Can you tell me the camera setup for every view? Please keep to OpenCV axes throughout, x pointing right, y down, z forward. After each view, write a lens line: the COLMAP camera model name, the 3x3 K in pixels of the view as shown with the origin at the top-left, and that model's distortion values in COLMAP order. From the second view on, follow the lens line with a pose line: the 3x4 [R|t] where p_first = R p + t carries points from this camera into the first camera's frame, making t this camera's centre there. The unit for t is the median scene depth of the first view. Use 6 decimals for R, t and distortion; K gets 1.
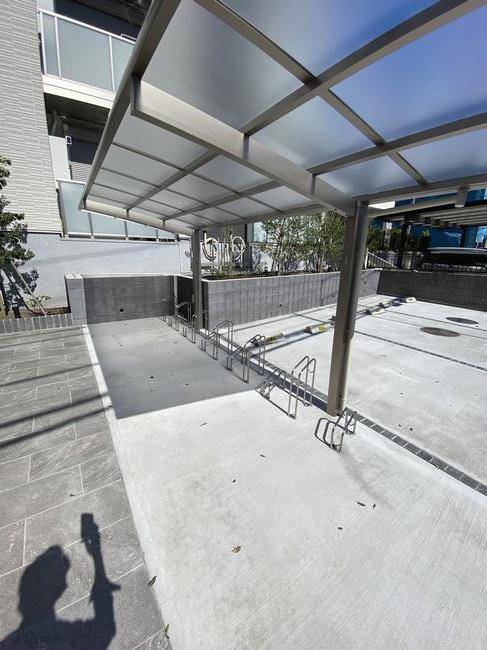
lens RADIAL K [[262.0, 0, 240.9], [0, 262.0, 323.0], [0, 0, 1]] dist [0.028531, -0.025624]
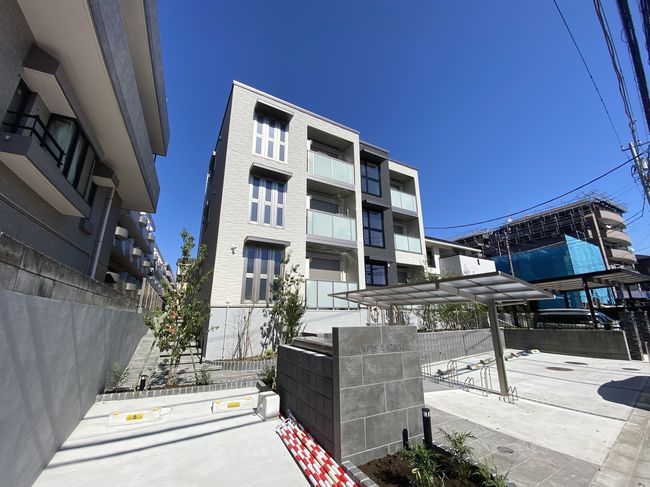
lens RADIAL K [[262.0, 0, 319.2], [0, 262.0, 243.9], [0, 0, 1]] dist [0.028531, -0.025624]
pose [[0.995167, -0.037795, -0.090630, -0.375252], [-0.012318, 0.867617, -0.497080, 0.150481], [0.097419, 0.495795, 0.862958, -0.657029]]
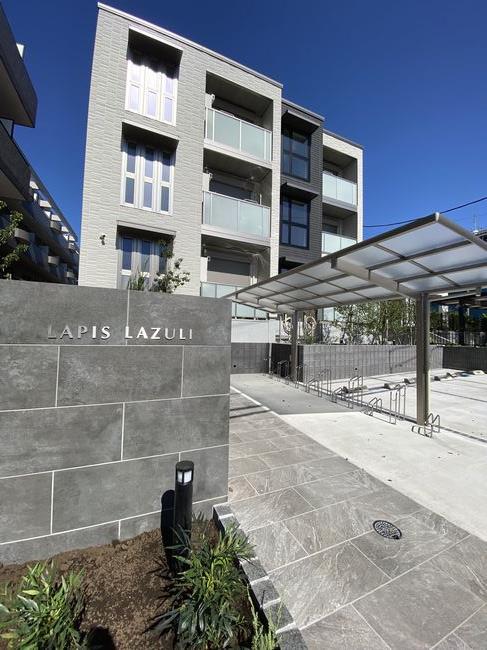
lens RADIAL K [[262.0, 0, 240.9], [0, 262.0, 323.0], [0, 0, 1]] dist [0.028531, -0.025624]
pose [[0.984727, 0.005705, -0.174012, -0.168281], [-0.057513, 0.954017, -0.294184, 0.124093], [0.164332, 0.299699, 0.939774, -0.309835]]
